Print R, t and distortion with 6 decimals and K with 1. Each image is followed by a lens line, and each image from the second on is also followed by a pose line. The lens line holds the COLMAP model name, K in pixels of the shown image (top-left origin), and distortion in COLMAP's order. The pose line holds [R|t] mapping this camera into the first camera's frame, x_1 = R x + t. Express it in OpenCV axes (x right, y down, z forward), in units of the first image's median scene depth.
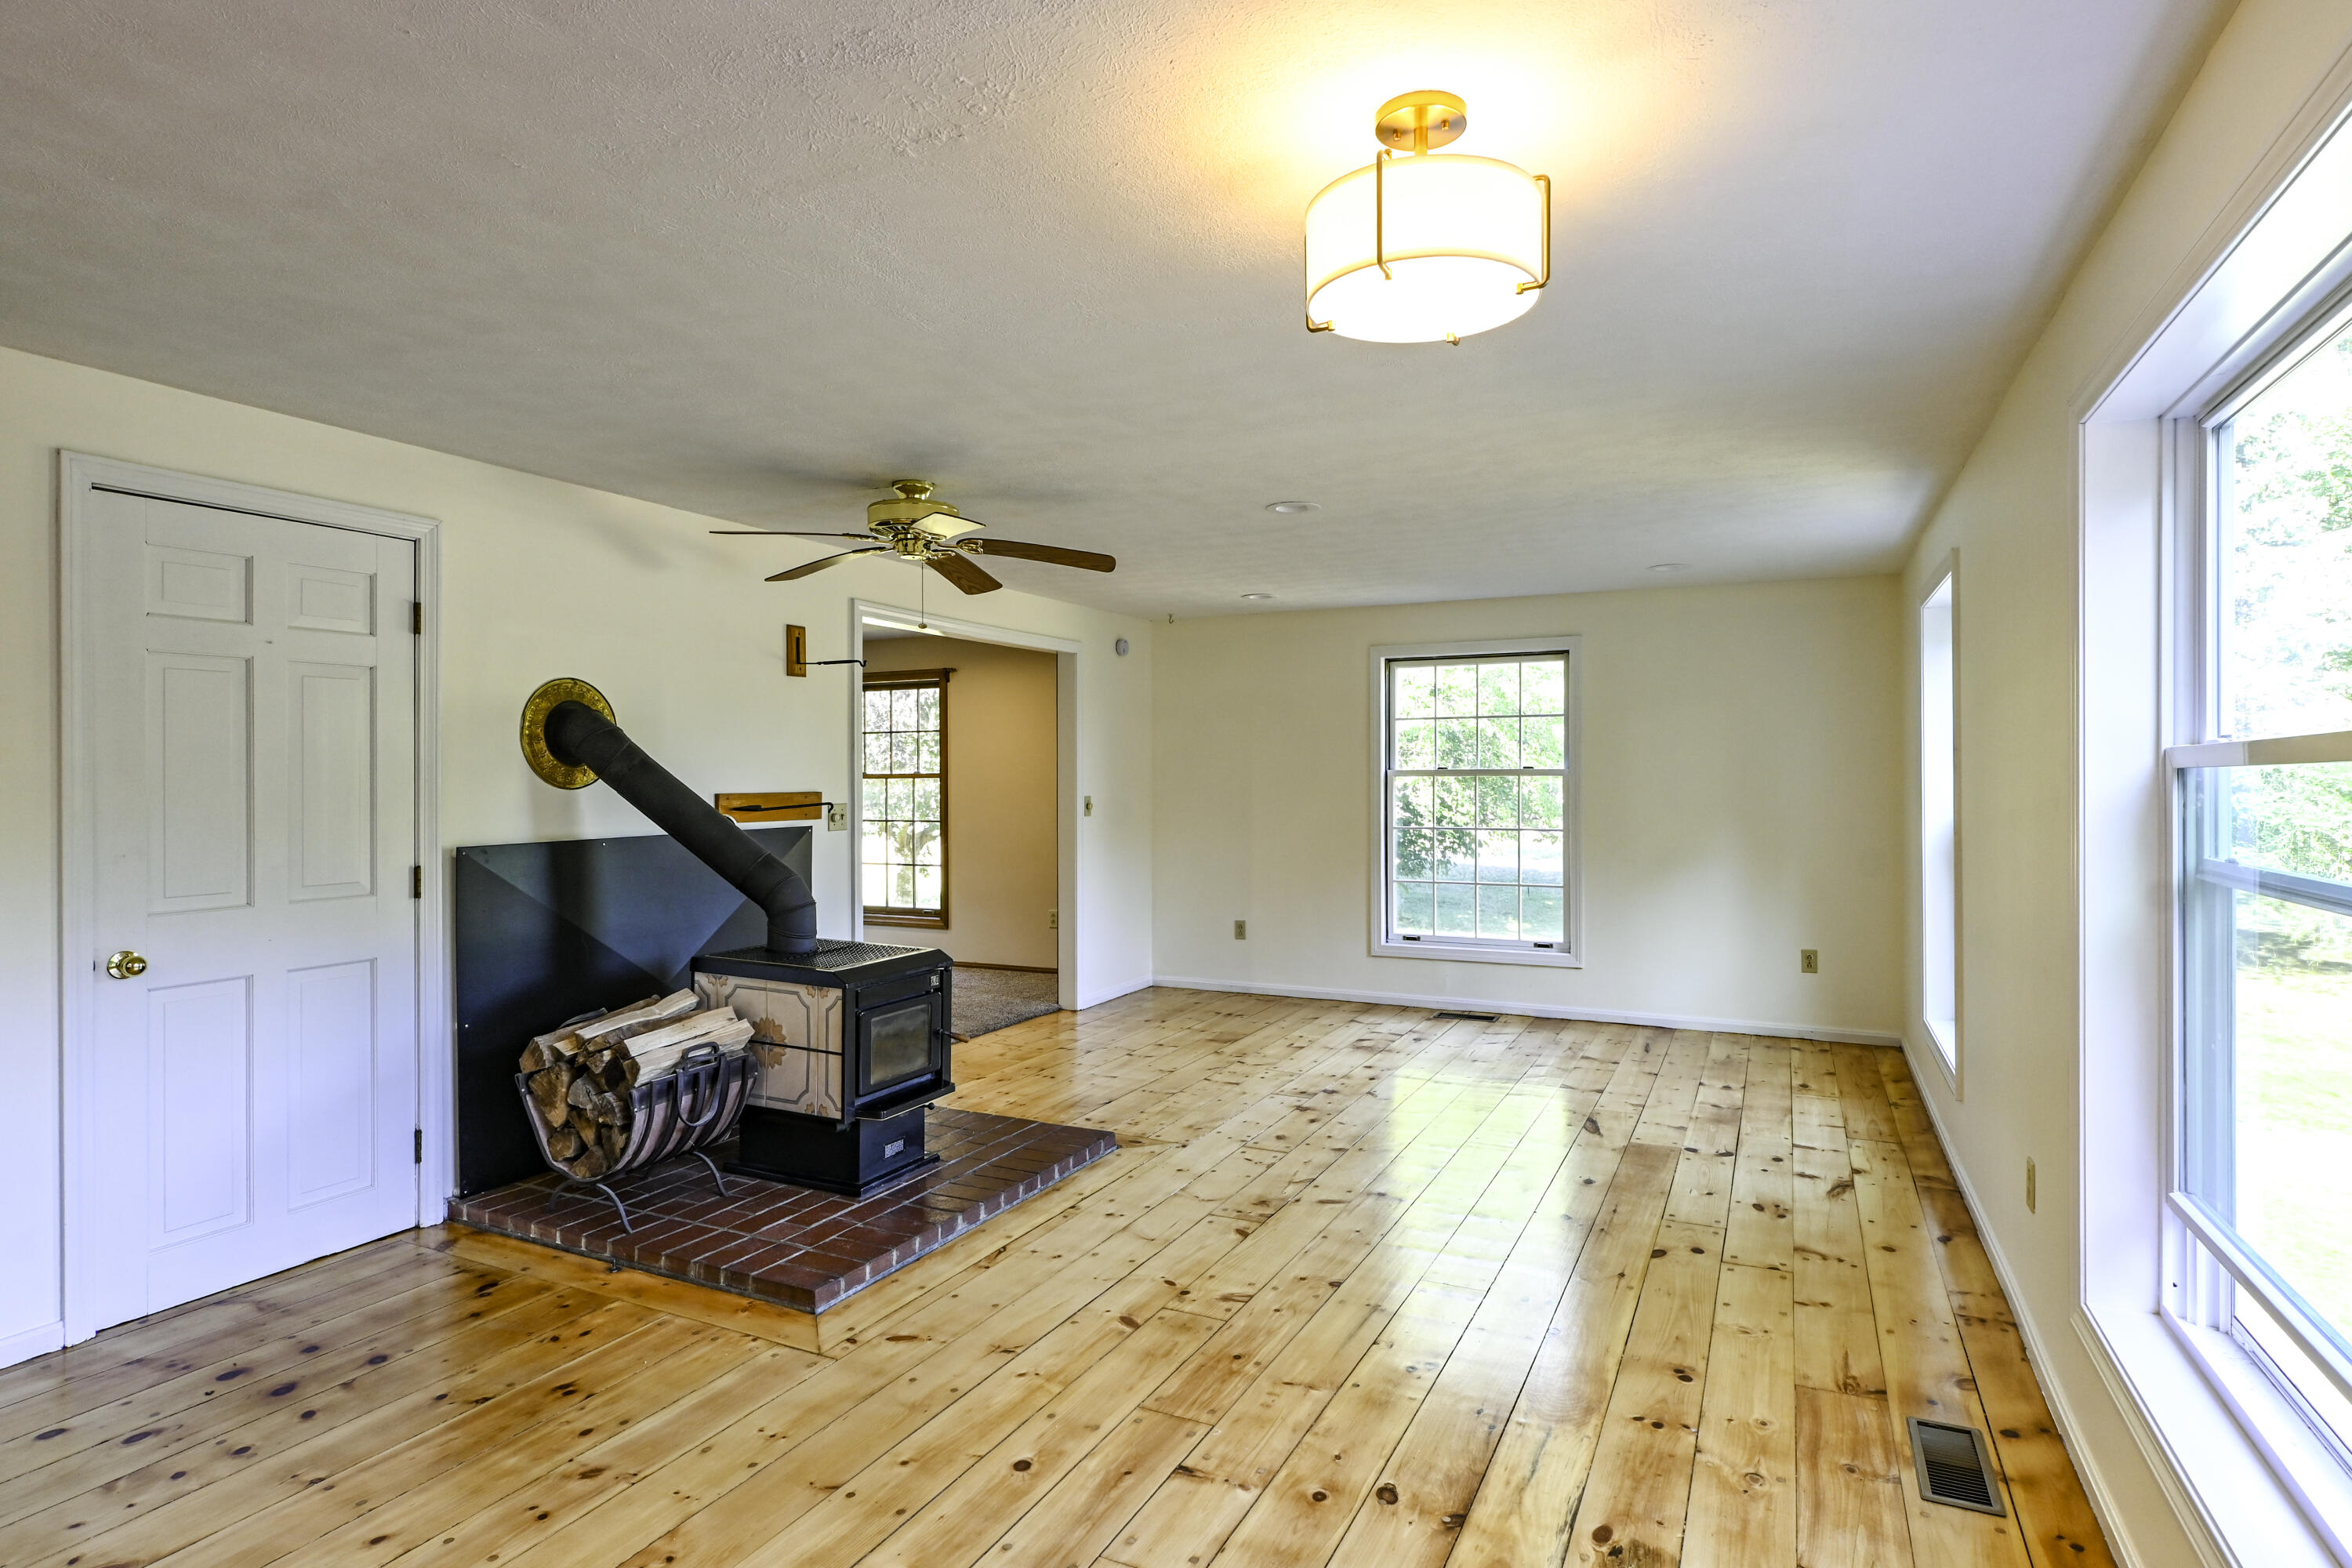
lens RADIAL K [[1200.7, 0, 1176.0], [0, 1200.7, 784.0], [0, 0, 1]] dist [0.000794, -0.000038]
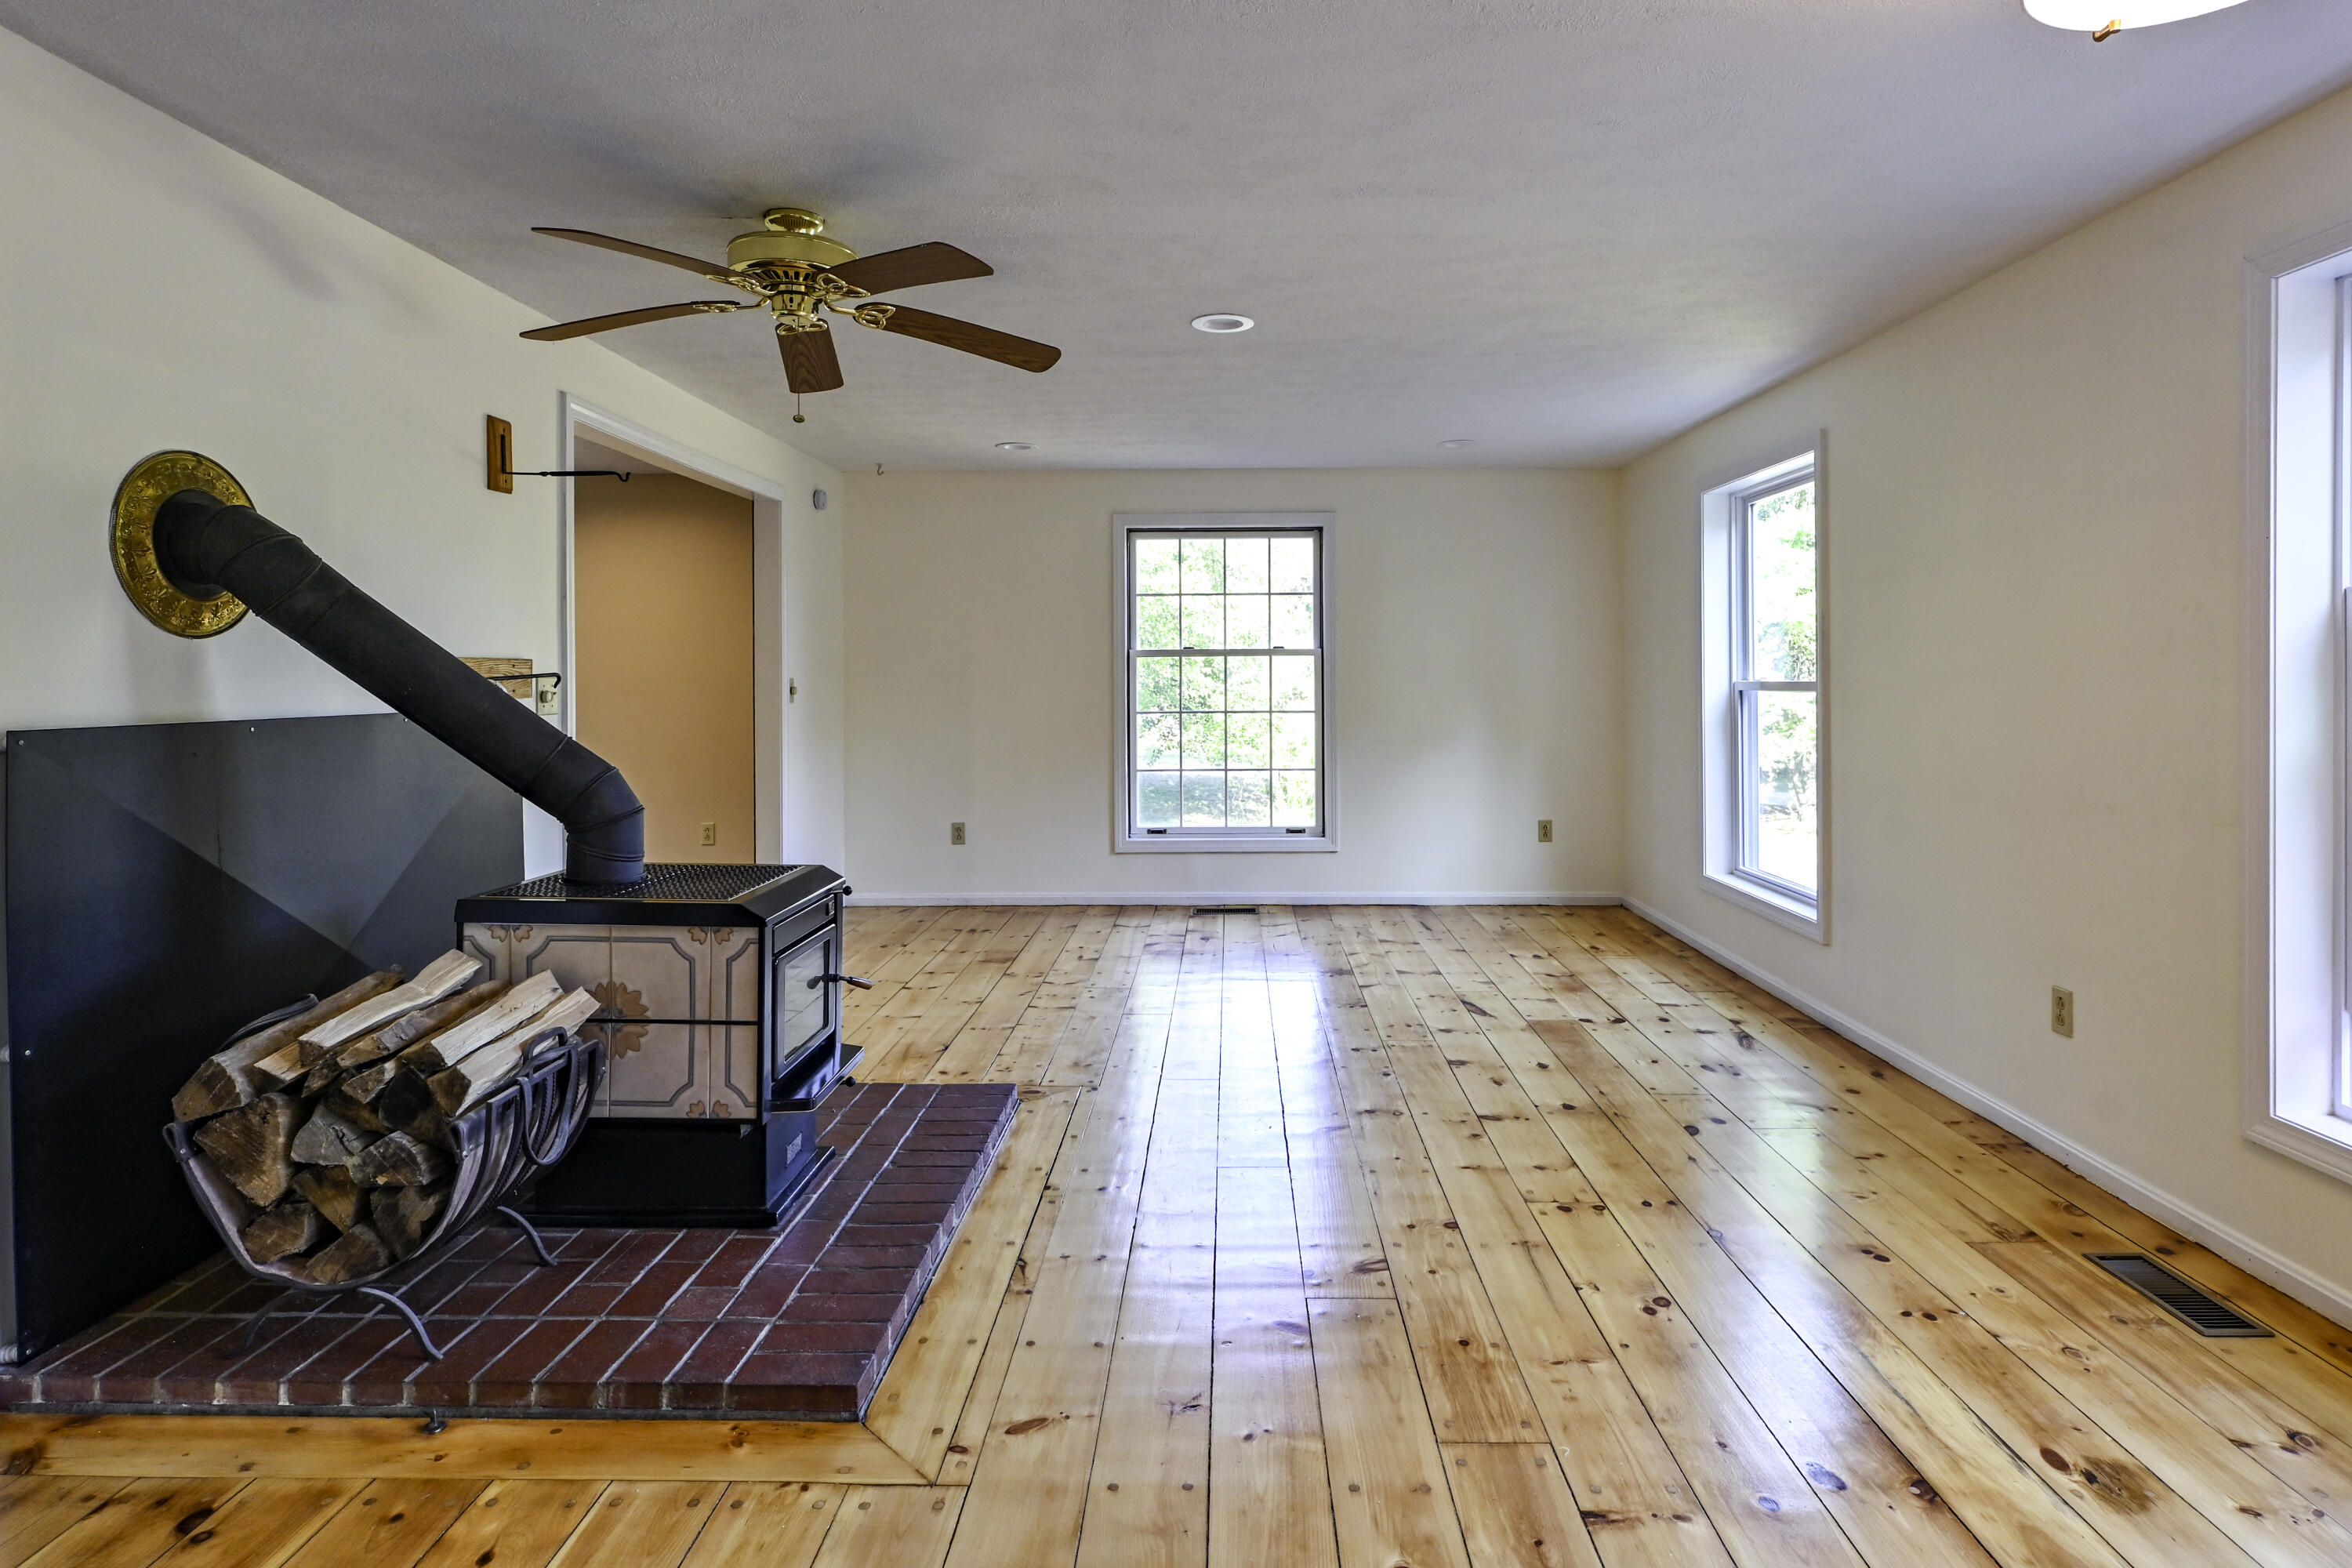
lens RADIAL K [[1218.5, 0, 1182.0], [0, 1218.5, 688.0], [0, 0, 1]] dist [0.001004, 0.000535]
pose [[0.908232, -0.002565, 0.418460, -0.351900], [0.002978, 0.999996, -0.000334, 0.035516], [-0.418457, 0.001549, 0.908235, 0.270466]]
